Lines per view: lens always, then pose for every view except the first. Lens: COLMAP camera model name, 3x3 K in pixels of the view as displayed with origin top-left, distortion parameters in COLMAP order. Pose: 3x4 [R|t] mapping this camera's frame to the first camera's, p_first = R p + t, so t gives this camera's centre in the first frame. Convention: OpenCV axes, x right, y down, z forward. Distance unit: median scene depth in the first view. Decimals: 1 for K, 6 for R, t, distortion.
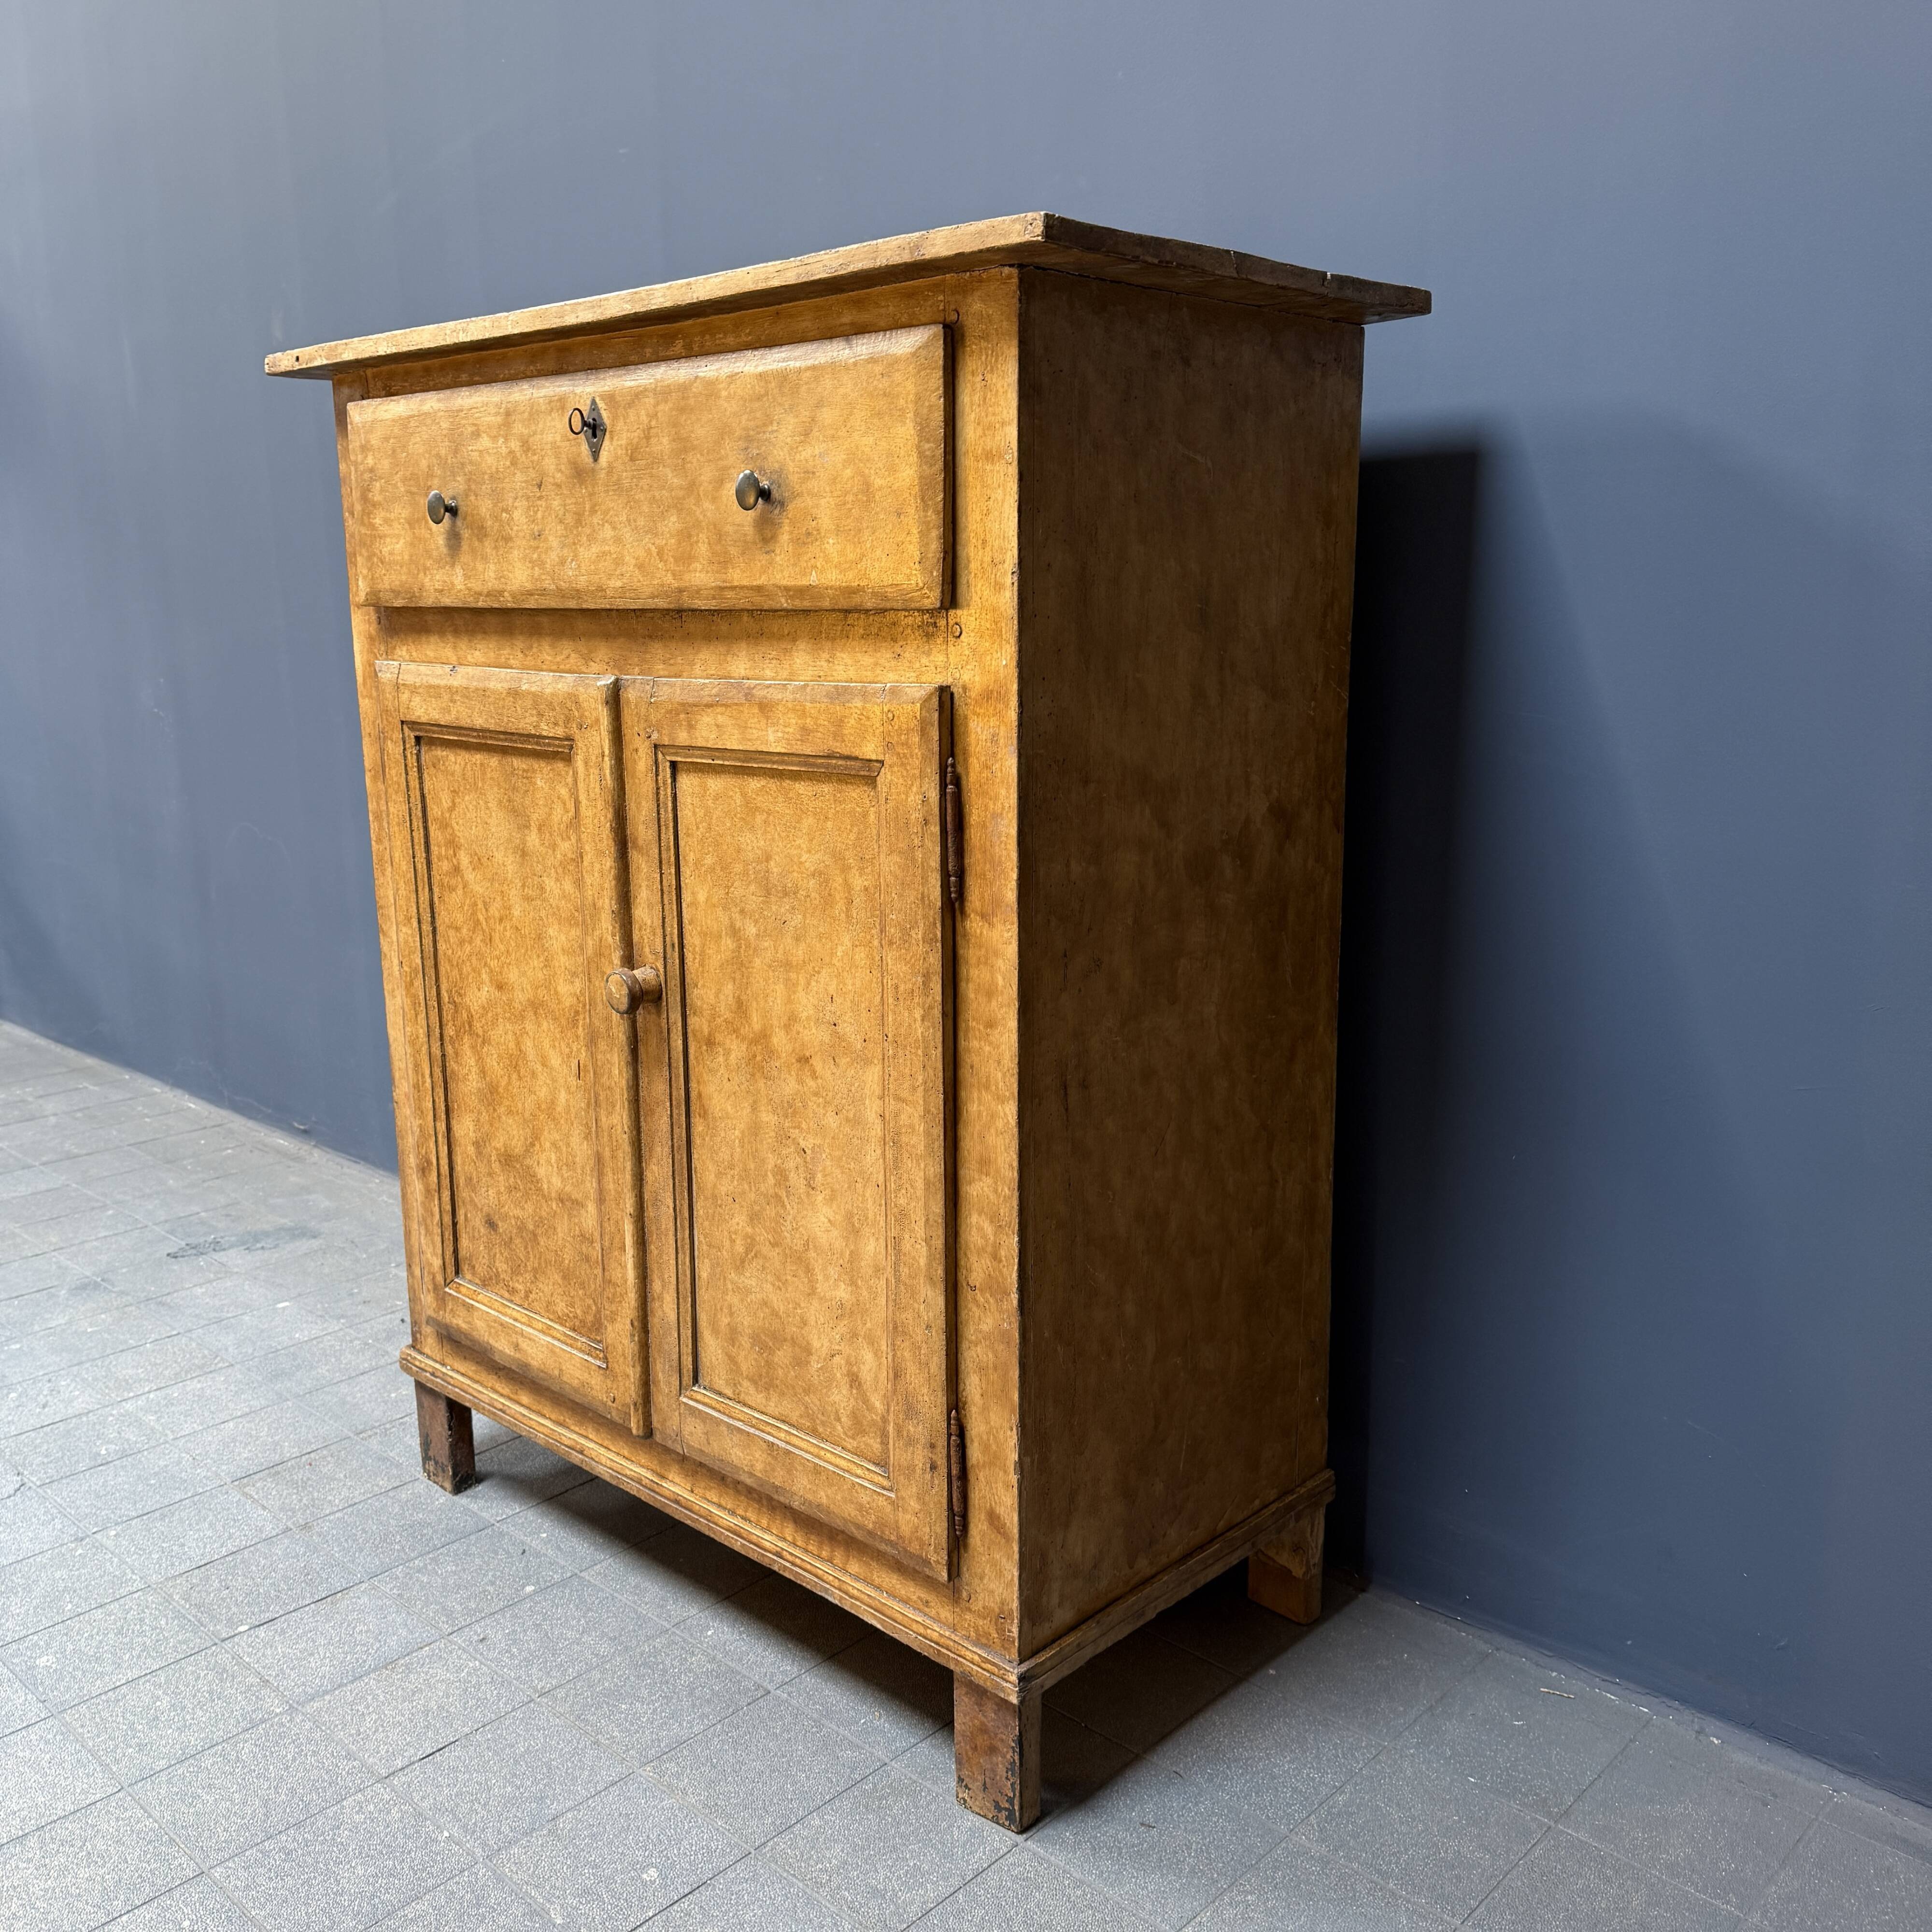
lens RADIAL K [[1785.5, 0, 962.9], [0, 1785.5, 982.2], [0, 0, 1]] dist [0.192021, -0.396289]
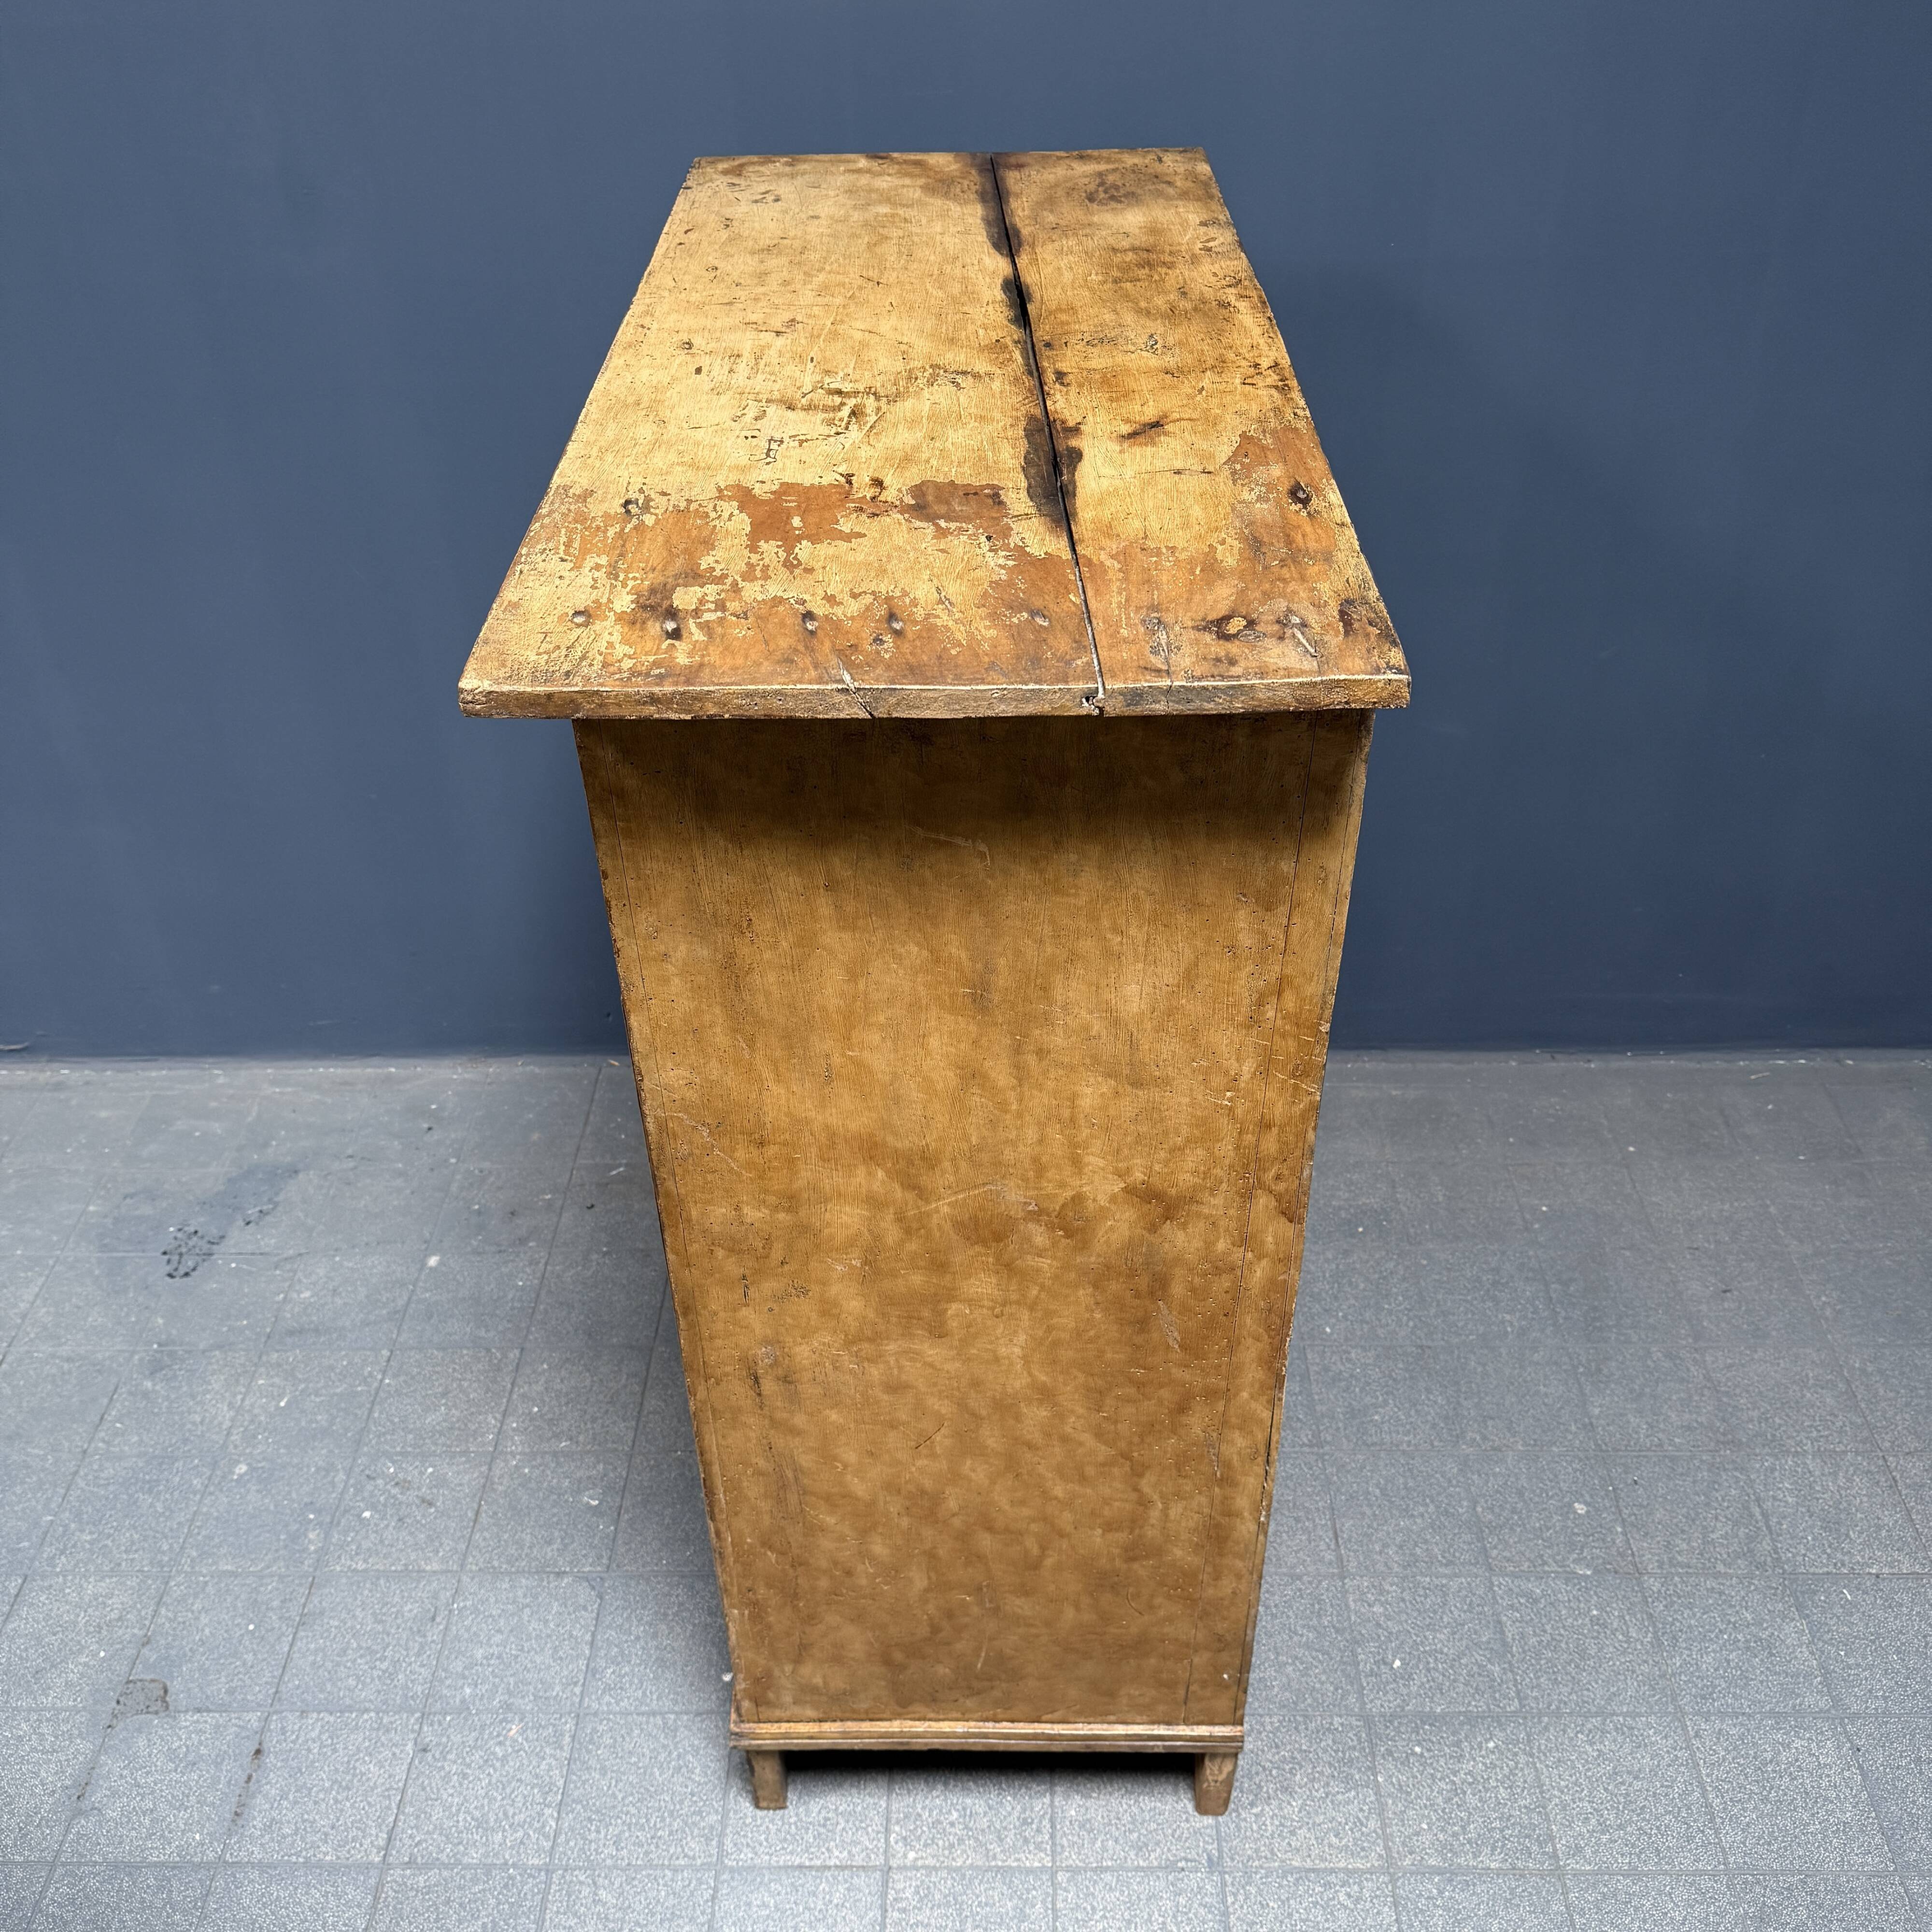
lens RADIAL K [[1794.0, 0, 968.5], [0, 1794.0, 975.2], [0, 0, 1]] dist [0.188513, -0.372934]
pose [[0.678343, 0.447455, -0.582782, 0.535014], [-0.145947, 0.859428, 0.489982, -0.547947], [0.720104, -0.247320, 0.648292, 0.451746]]
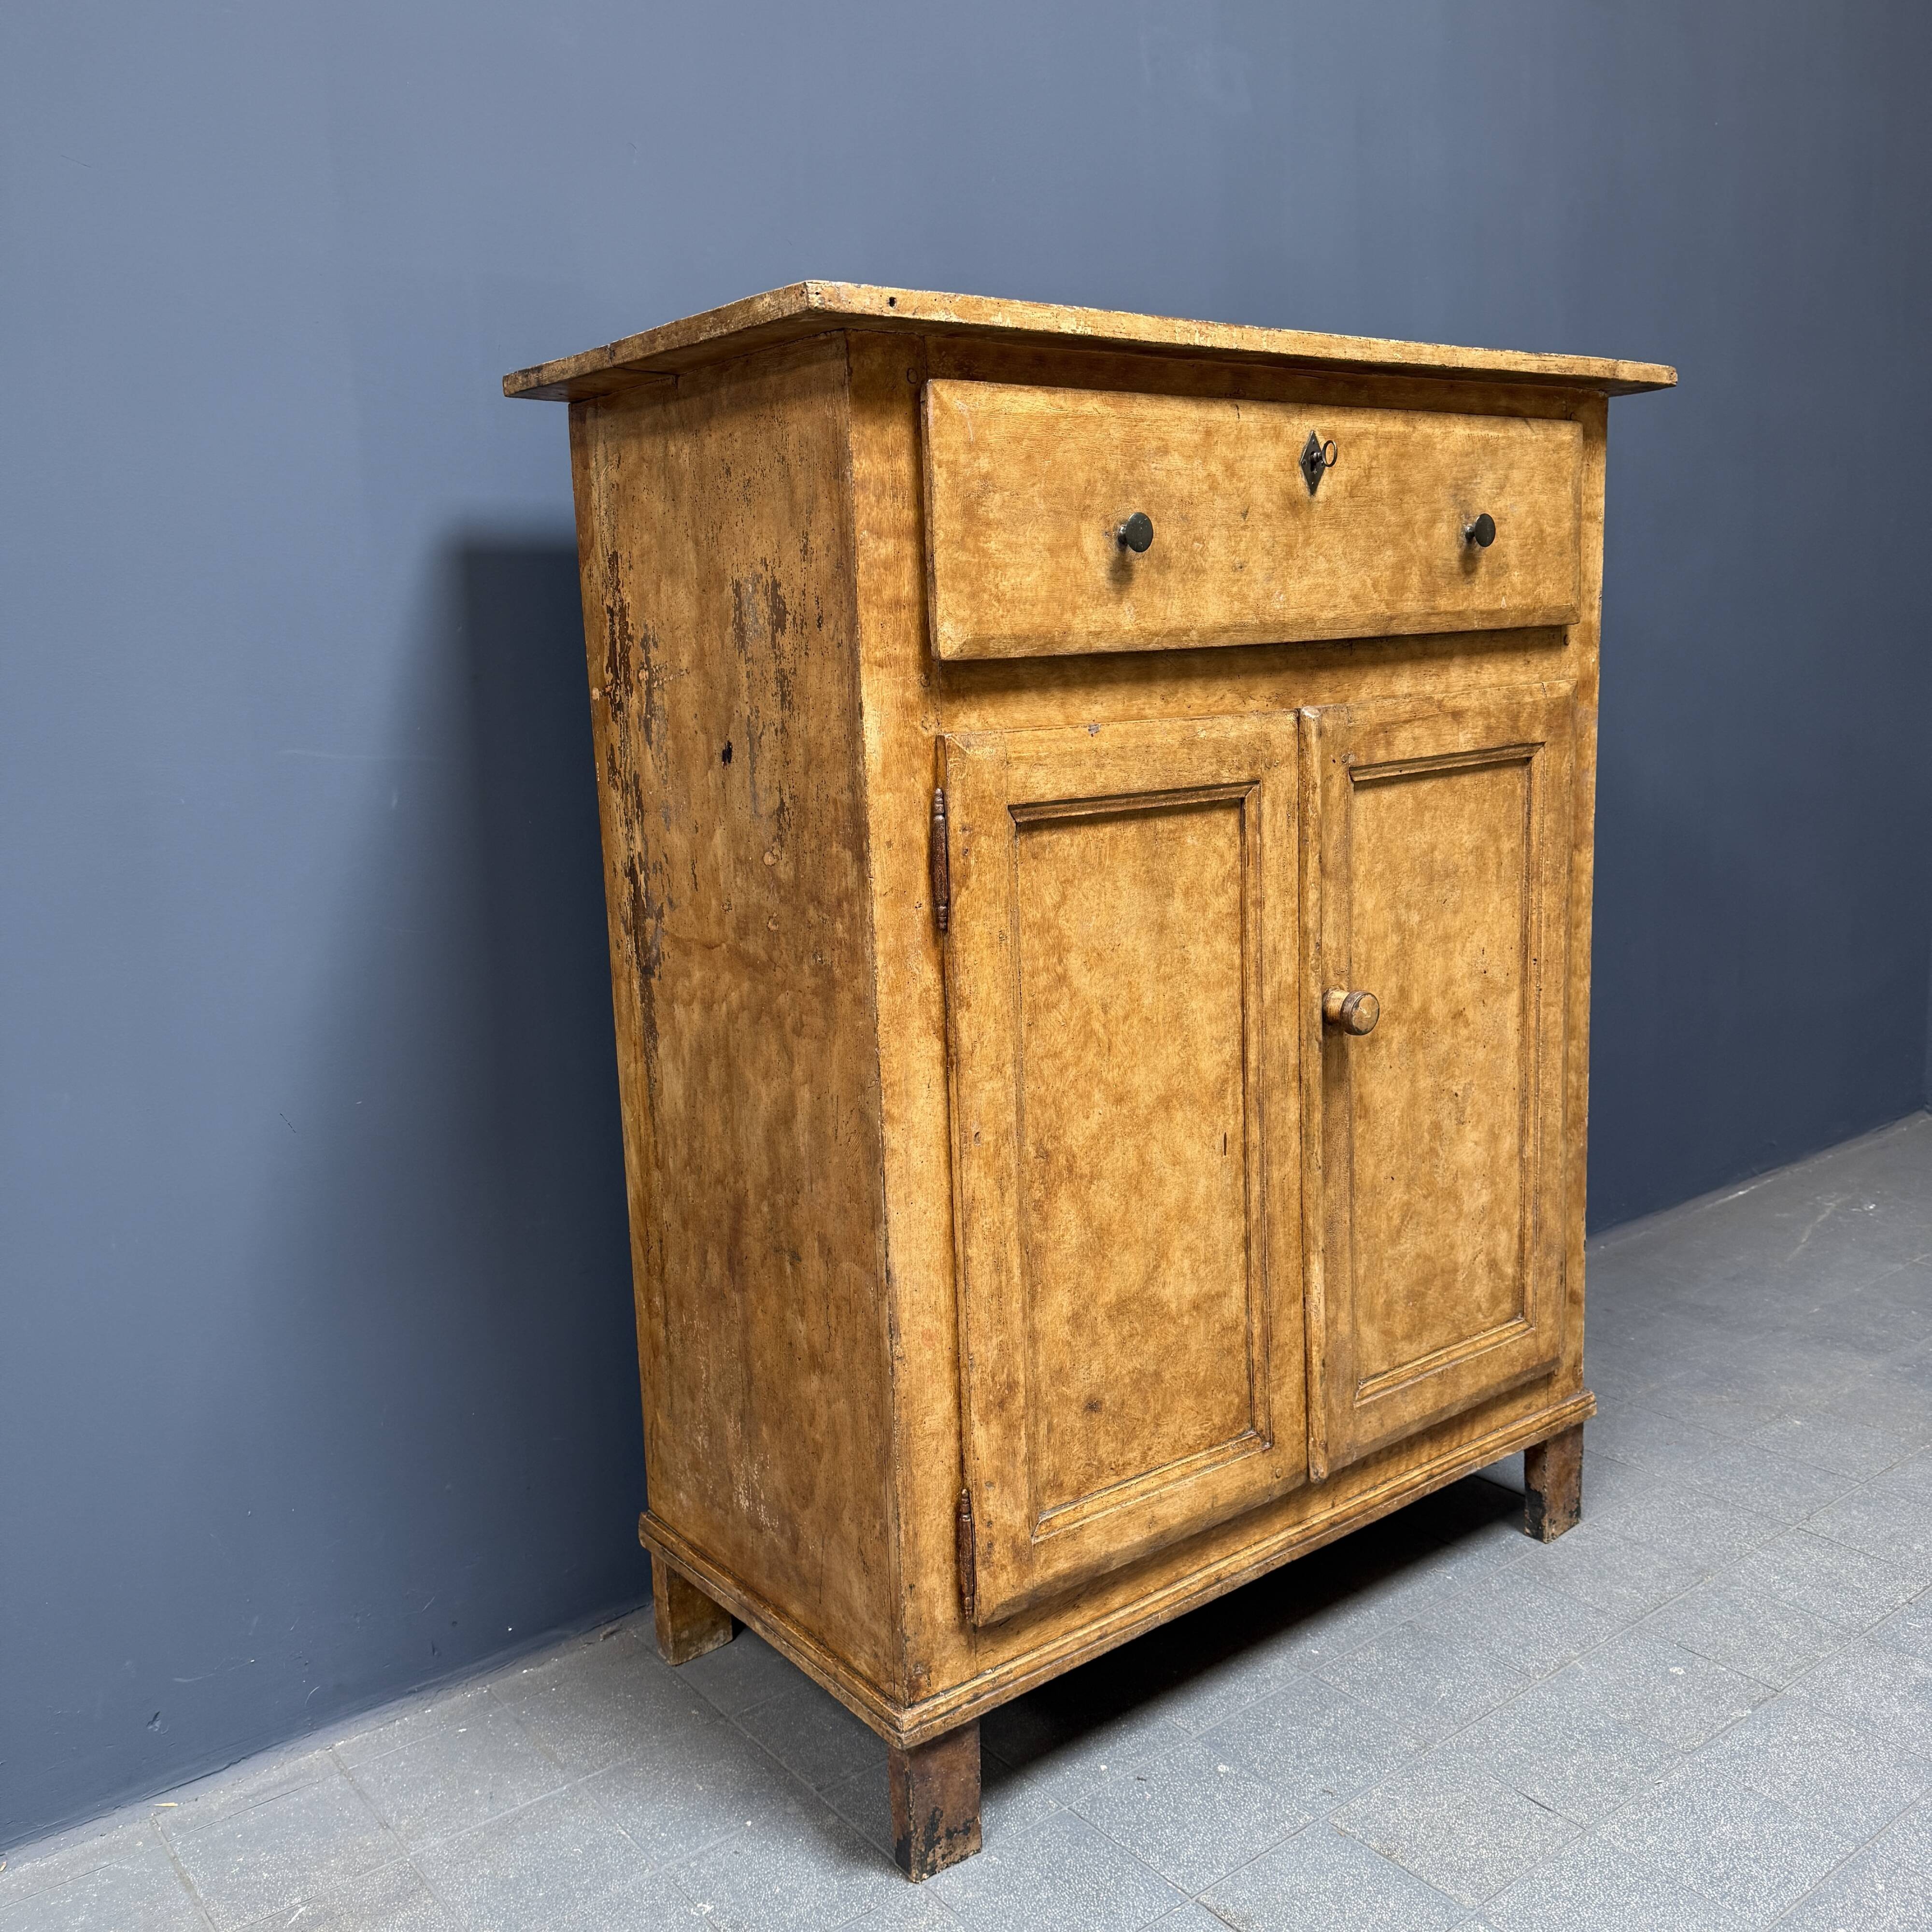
lens RADIAL K [[1785.5, 0, 962.9], [0, 1785.5, 982.2], [0, 0, 1]] dist [0.192021, -0.396289]
pose [[0.161156, -0.179418, 0.970483, -1.233362], [0.249432, 0.958817, 0.135841, -0.209600], [-0.954889, 0.220178, 0.199272, 1.028515]]
